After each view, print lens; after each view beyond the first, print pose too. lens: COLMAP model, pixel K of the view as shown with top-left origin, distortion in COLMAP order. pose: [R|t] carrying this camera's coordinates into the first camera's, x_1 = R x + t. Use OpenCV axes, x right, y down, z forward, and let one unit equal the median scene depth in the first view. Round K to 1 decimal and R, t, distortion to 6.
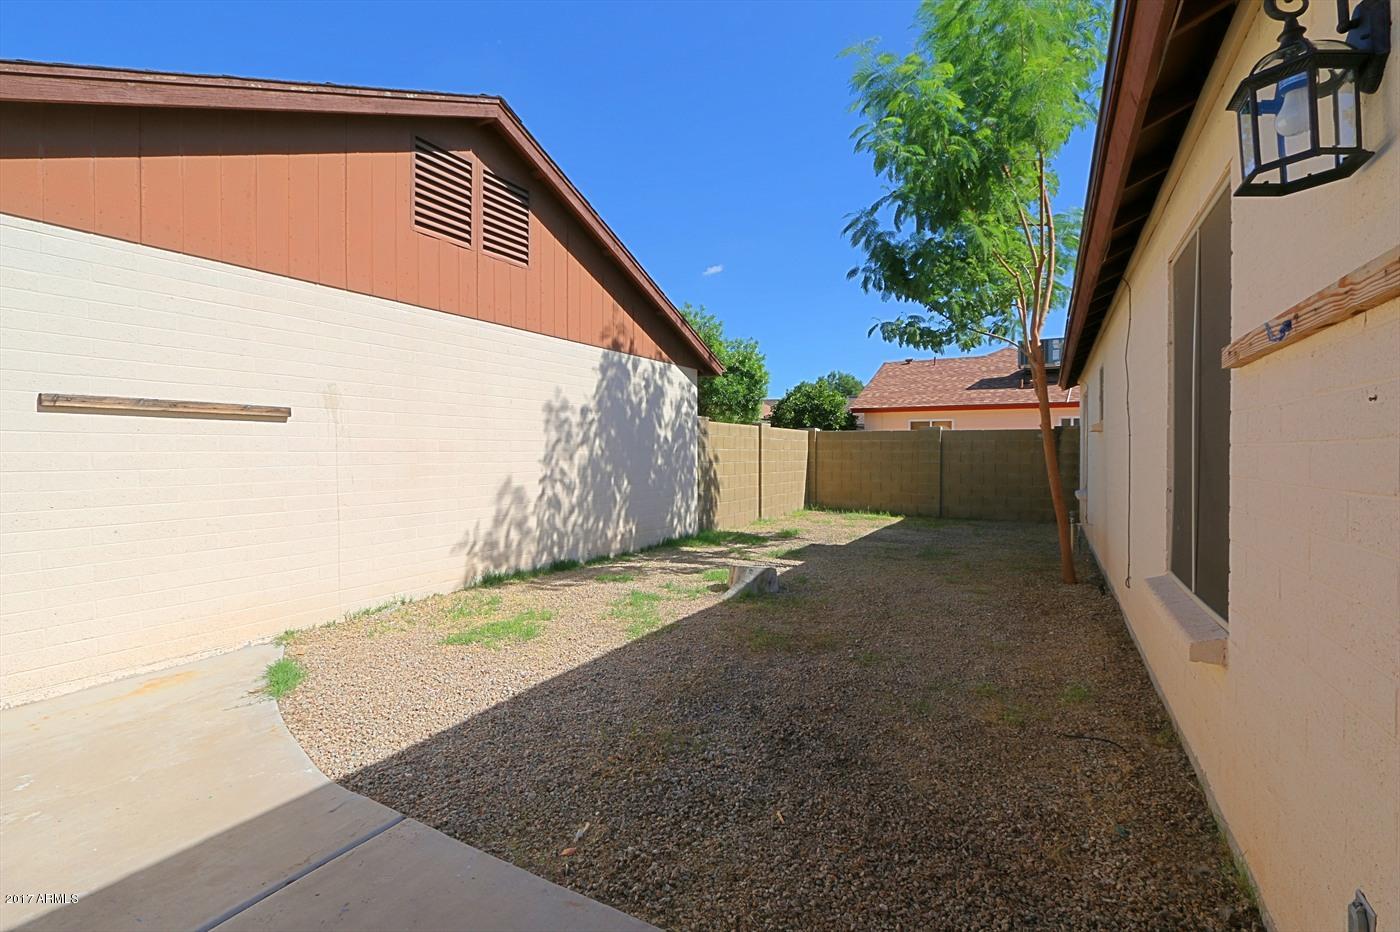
lens RADIAL K [[636.7, 0, 696.0], [0, 636.7, 459.1], [0, 0, 1]] dist [-0.031730, 0.011967]
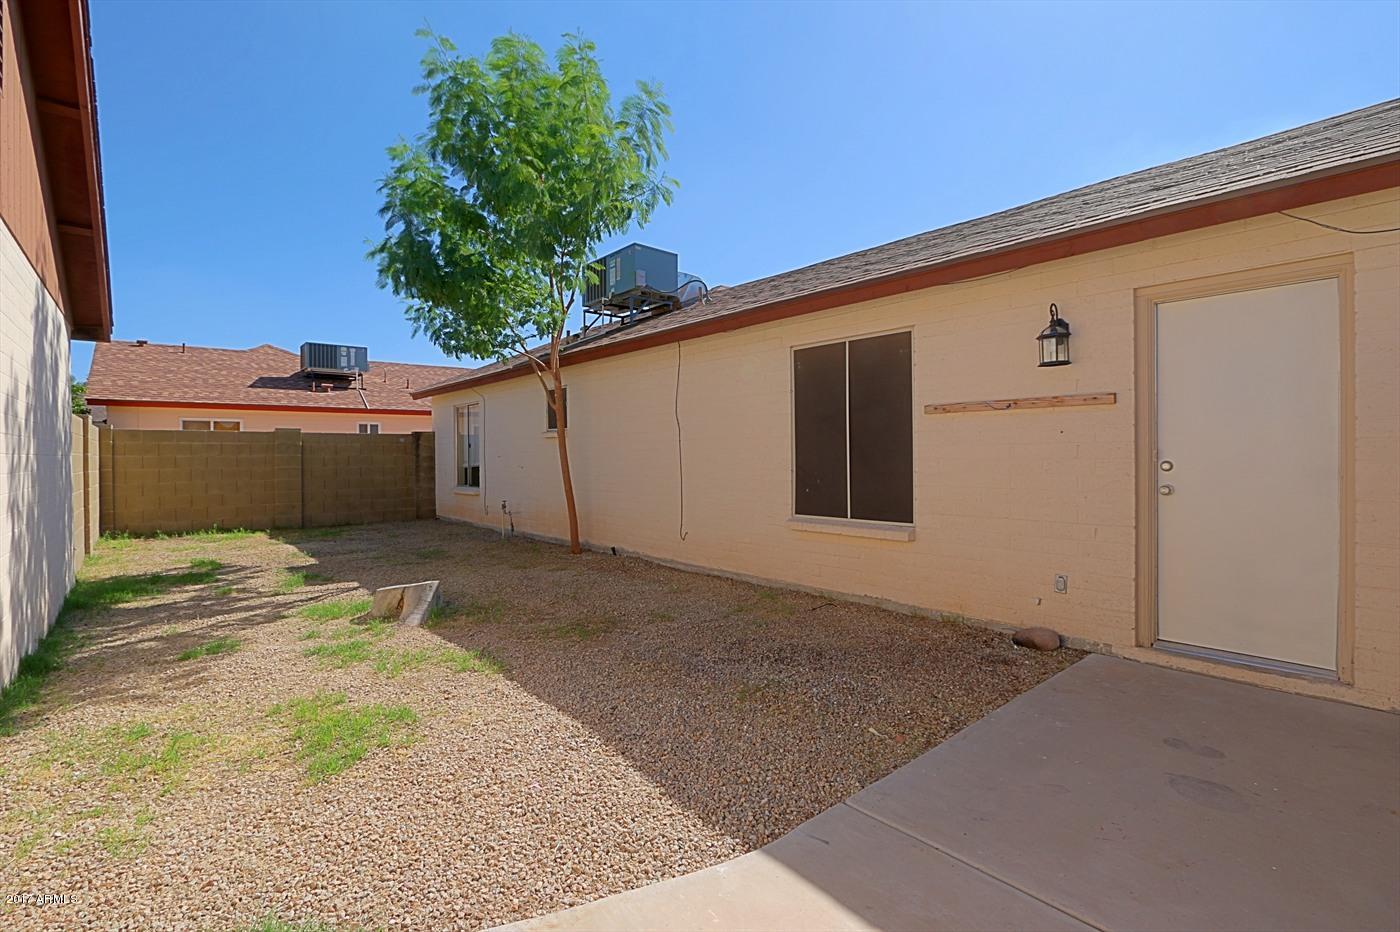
lens RADIAL K [[636.7, 0, 696.0], [0, 636.7, 459.1], [0, 0, 1]] dist [-0.031730, 0.011967]
pose [[0.343619, -0.010371, 0.939052, -0.277094], [0.019656, 0.999799, 0.003849, 0.000561], [-0.938904, 0.017136, 0.343754, 0.159081]]
